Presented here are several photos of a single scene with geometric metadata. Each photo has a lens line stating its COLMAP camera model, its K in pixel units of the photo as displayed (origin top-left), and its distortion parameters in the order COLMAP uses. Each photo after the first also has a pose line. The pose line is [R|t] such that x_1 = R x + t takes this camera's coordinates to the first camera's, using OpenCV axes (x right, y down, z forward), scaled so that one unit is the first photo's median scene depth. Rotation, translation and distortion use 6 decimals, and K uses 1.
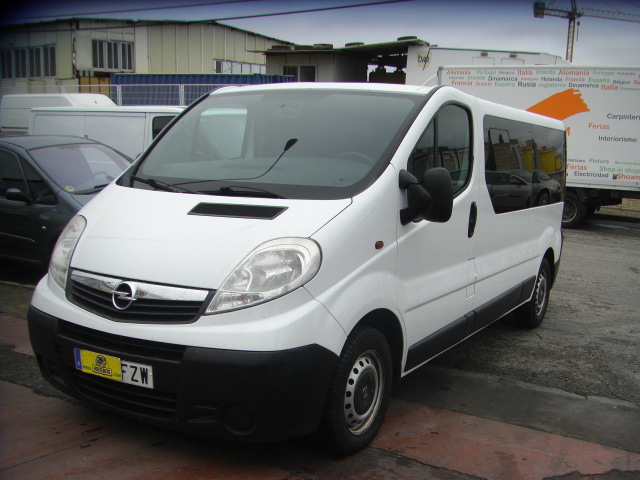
lens RADIAL K [[720.7, 0, 362.2], [0, 720.7, 353.3], [0, 0, 1]] dist [-0.173782, 0.075657]
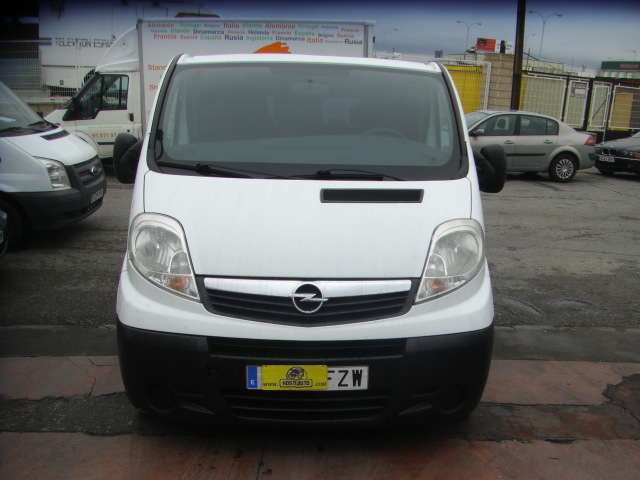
lens RADIAL K [[720.7, 0, 362.2], [0, 720.7, 353.3], [0, 0, 1]] dist [-0.173782, 0.075657]
pose [[0.842108, -0.188223, 0.505397, -0.762635], [0.150313, 0.981900, 0.115228, -0.107805], [-0.517938, -0.021067, 0.855159, 0.169642]]
